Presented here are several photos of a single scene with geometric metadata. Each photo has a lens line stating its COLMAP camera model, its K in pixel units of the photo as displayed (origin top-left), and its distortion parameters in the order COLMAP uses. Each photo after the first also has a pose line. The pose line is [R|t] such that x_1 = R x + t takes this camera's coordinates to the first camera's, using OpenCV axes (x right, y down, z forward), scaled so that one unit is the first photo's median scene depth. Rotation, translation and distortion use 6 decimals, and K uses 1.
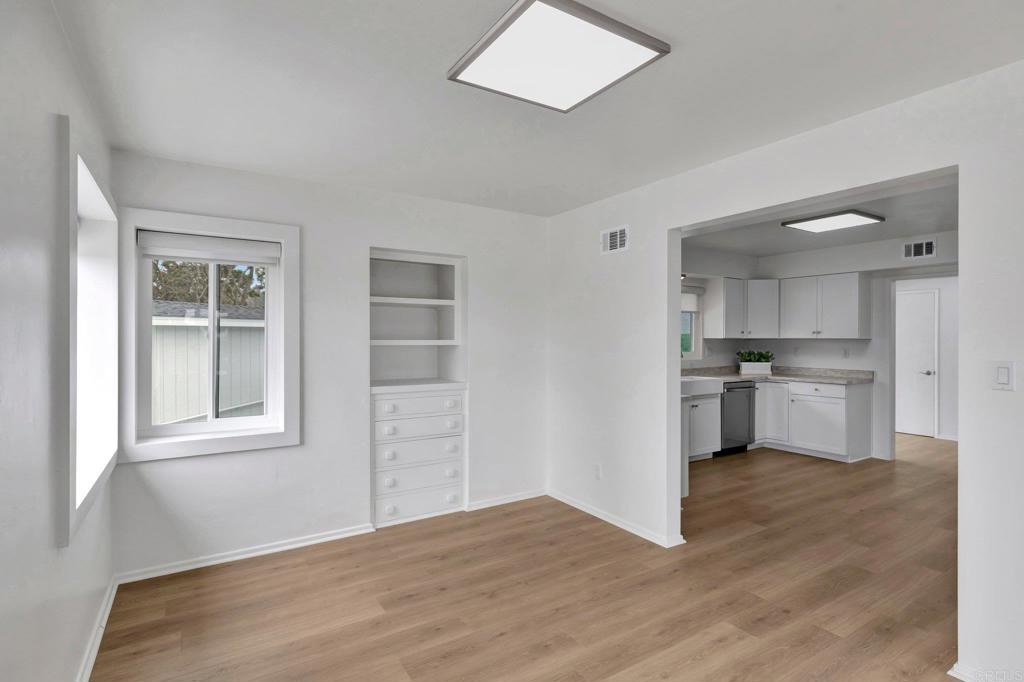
lens RADIAL K [[508.7, 0, 512.0], [0, 508.7, 341.0], [0, 0, 1]] dist [-0.005714, -0.000573]
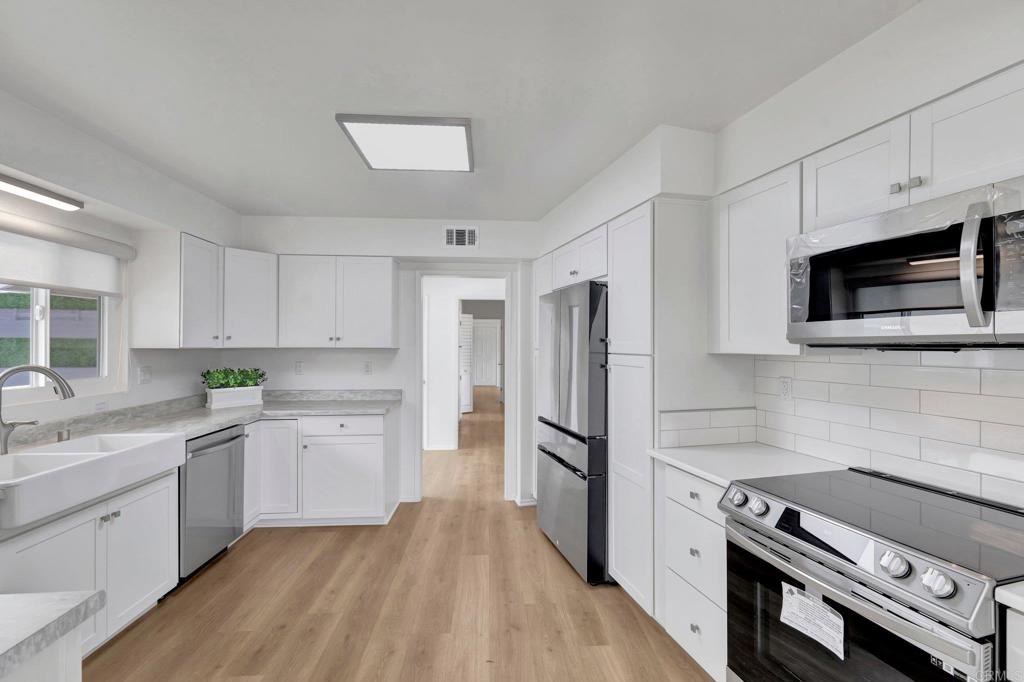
lens RADIAL K [[461.2, 0, 512.0], [0, 461.2, 341.0], [0, 0, 1]] dist [0.008997, -0.001673]
pose [[0.483103, 0.007538, 0.875531, 0.170413], [0.001372, 0.999955, -0.009366, -0.007616], [-0.875562, 0.005726, 0.483071, 0.487003]]
